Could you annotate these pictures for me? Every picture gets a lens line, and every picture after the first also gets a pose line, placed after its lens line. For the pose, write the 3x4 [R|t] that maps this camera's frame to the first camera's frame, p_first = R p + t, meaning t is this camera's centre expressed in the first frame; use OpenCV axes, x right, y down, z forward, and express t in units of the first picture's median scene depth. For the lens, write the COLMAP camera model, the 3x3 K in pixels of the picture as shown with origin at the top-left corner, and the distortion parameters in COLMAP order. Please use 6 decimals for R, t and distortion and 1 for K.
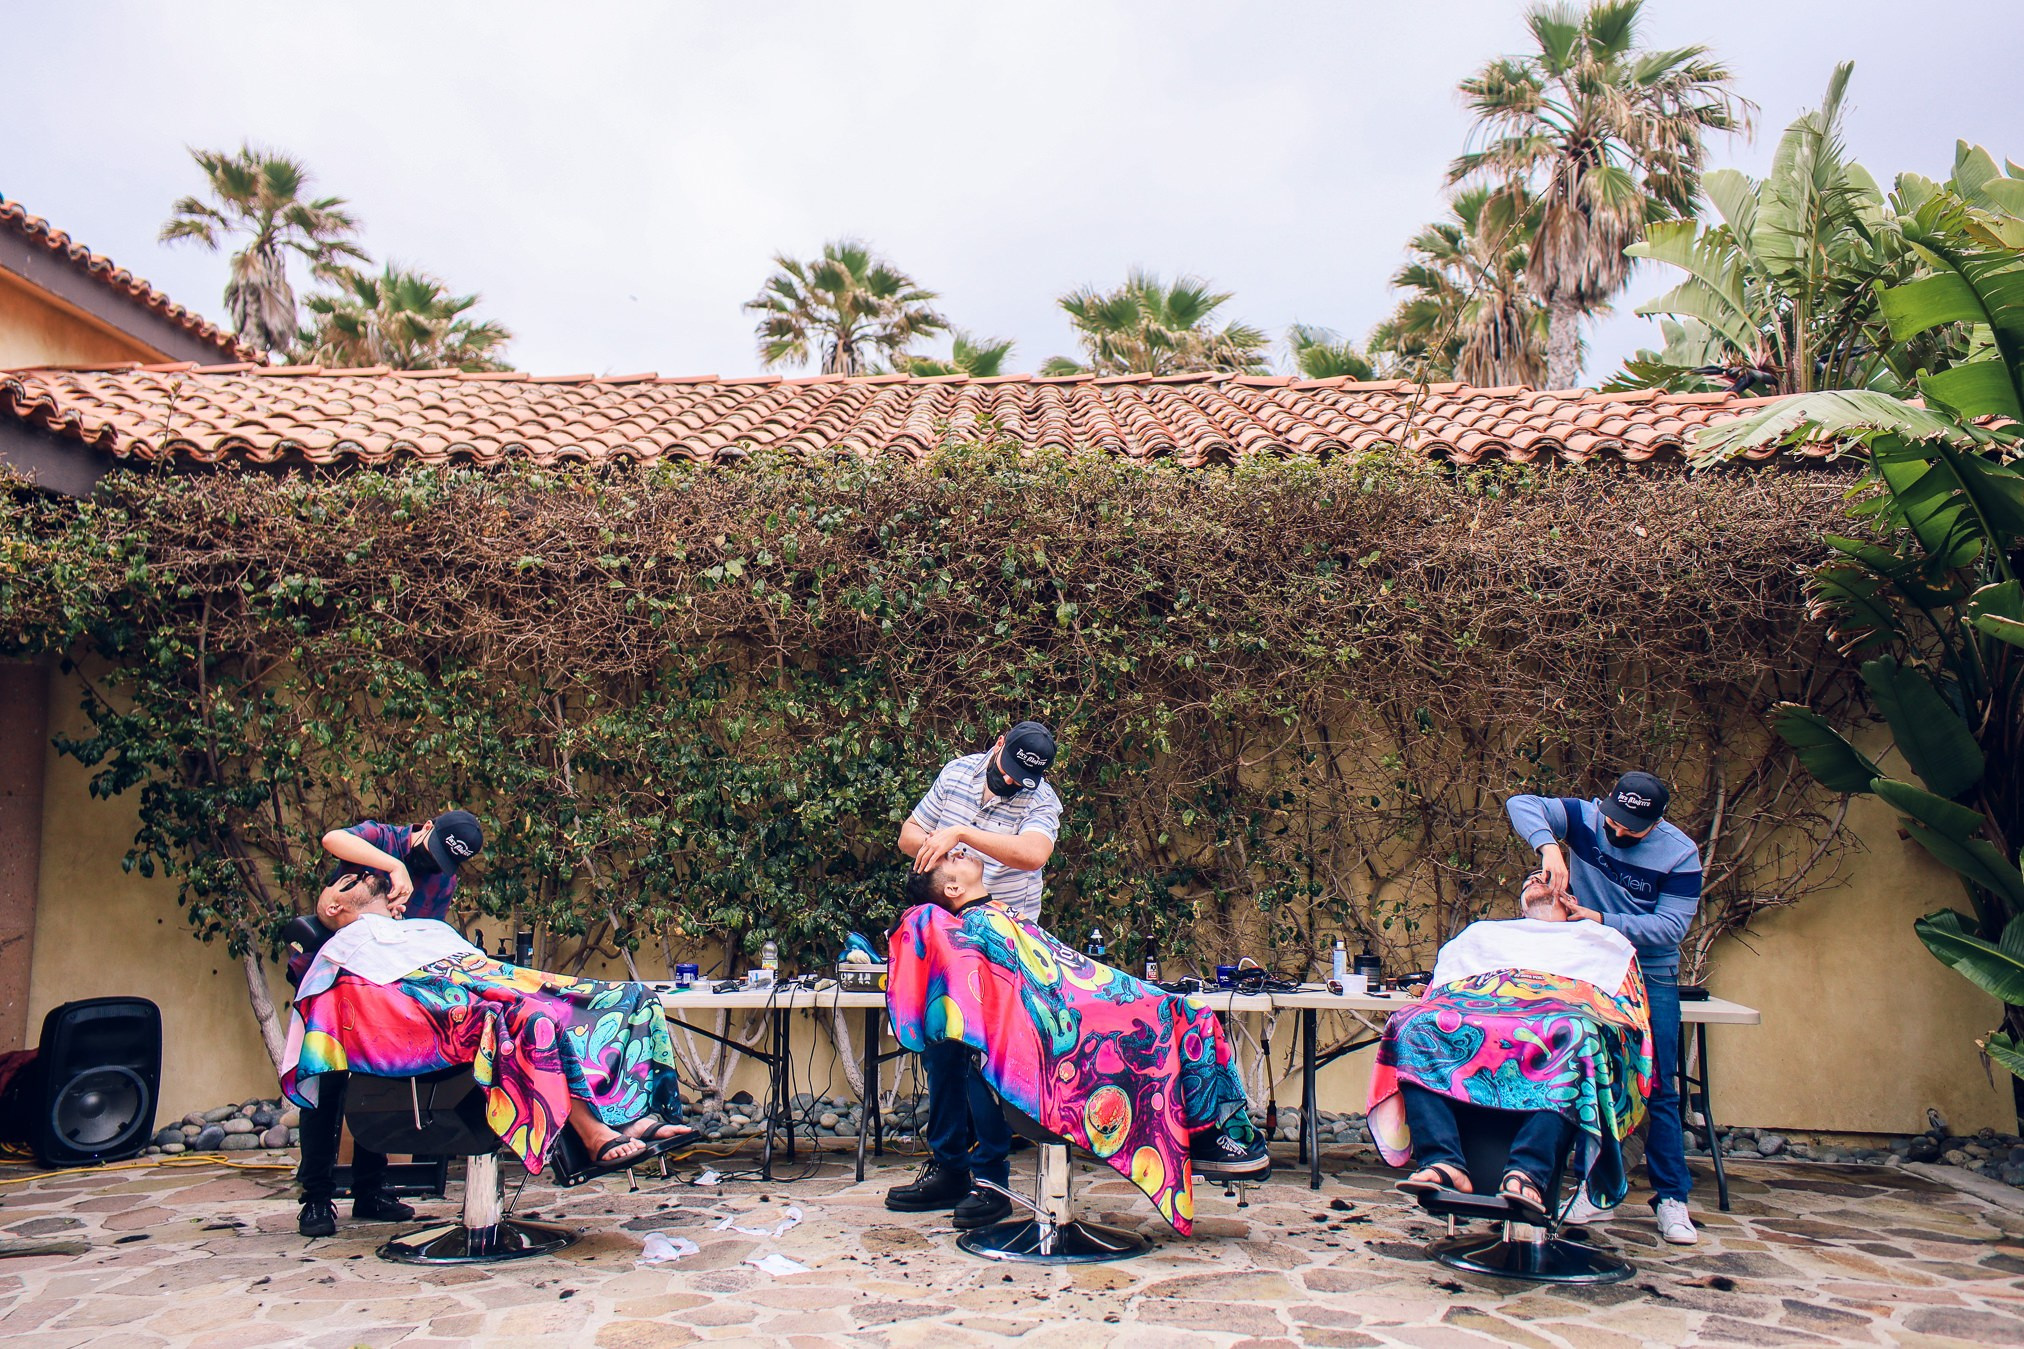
lens RADIAL K [[1968.7, 0, 1012.1], [0, 1968.7, 666.0], [0, 0, 1]] dist [0.182077, 0.000000]
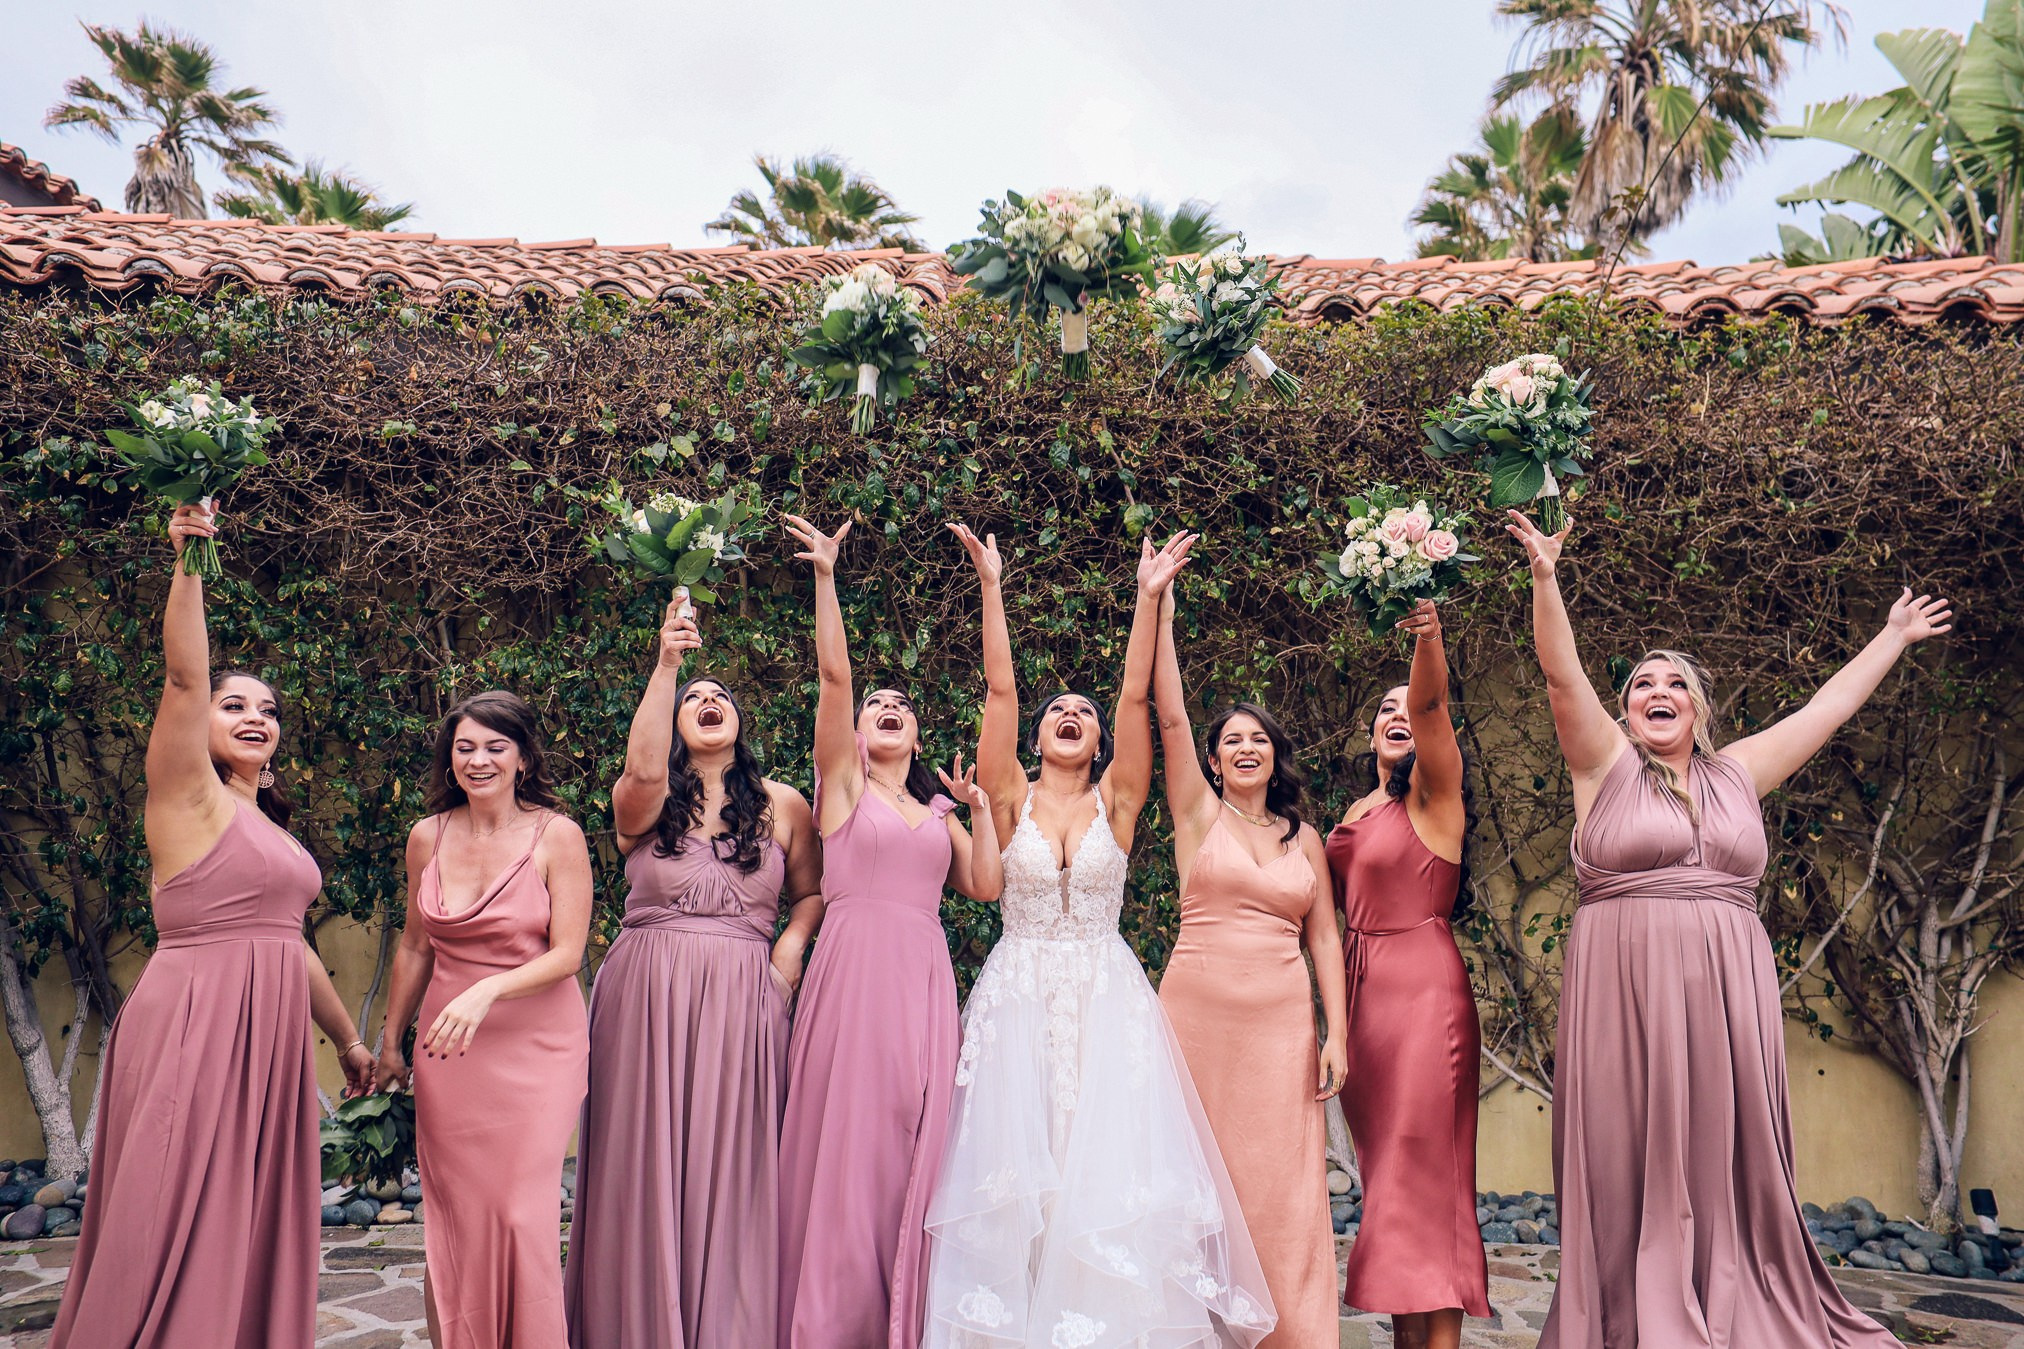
lens RADIAL K [[1968.7, 0, 1001.4], [0, 1968.7, 667.9], [0, 0, 1]] dist [0.182077, 0.000000]
pose [[0.999684, 0.019454, 0.015918, -0.031382], [-0.019691, 0.999696, 0.014872, 0.017824], [-0.015624, -0.015180, 0.999763, 0.252006]]
